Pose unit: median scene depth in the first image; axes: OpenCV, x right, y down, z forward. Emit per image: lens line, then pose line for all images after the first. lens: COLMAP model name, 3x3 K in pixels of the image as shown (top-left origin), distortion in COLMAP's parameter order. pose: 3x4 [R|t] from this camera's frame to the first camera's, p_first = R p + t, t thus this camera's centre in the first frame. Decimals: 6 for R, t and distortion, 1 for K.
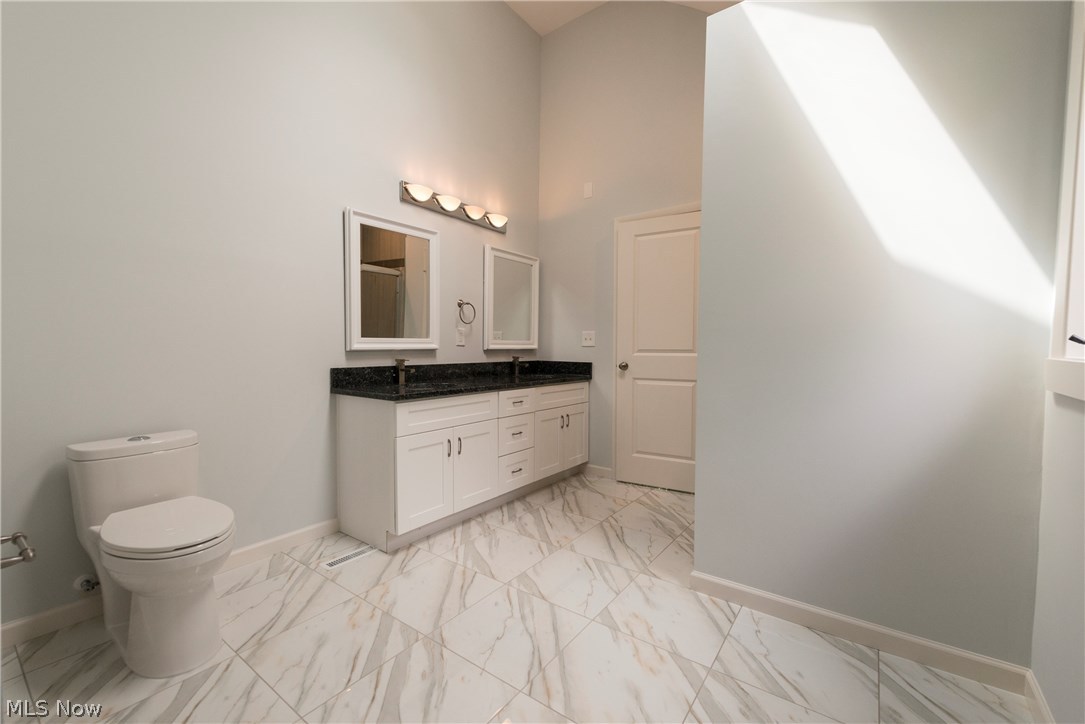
lens RADIAL K [[447.2, 0, 543.3], [0, 447.2, 364.6], [0, 0, 1]] dist [0.010483, -0.001687]
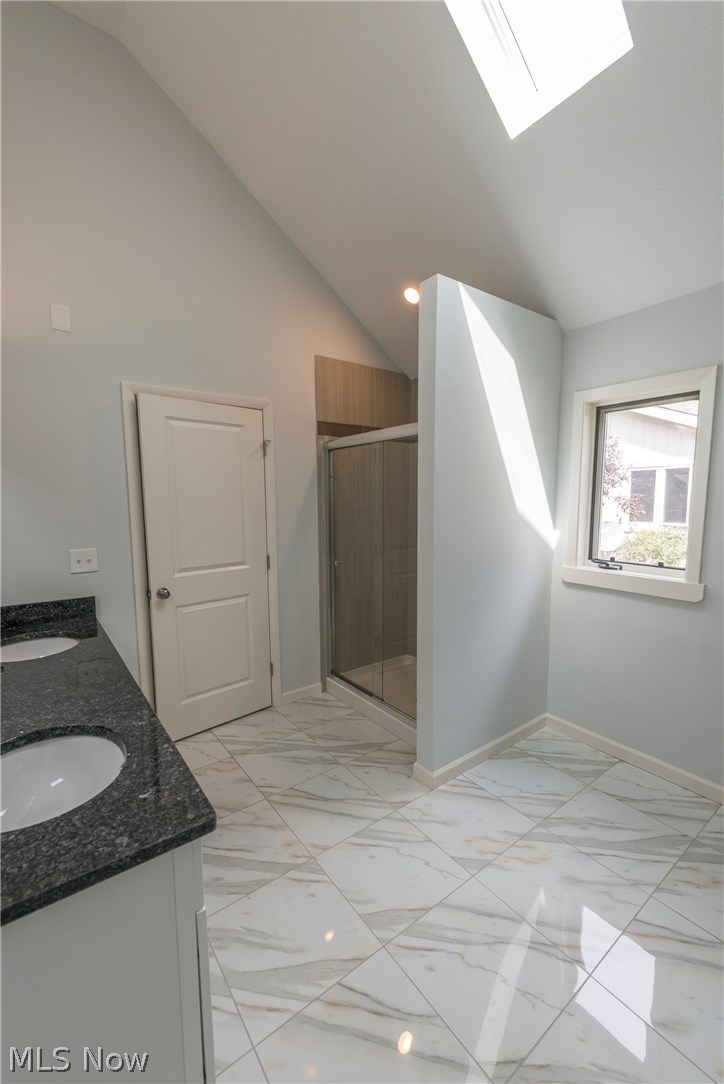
lens RADIAL K [[446.8, 0, 361.4], [0, 446.8, 545.1], [0, 0, 1]] dist [0.010483, -0.001687]
pose [[0.297974, -0.111946, 0.947987, -0.651444], [0.047463, 0.993609, 0.102414, -0.214025], [-0.953393, 0.014478, 0.301383, 0.732293]]
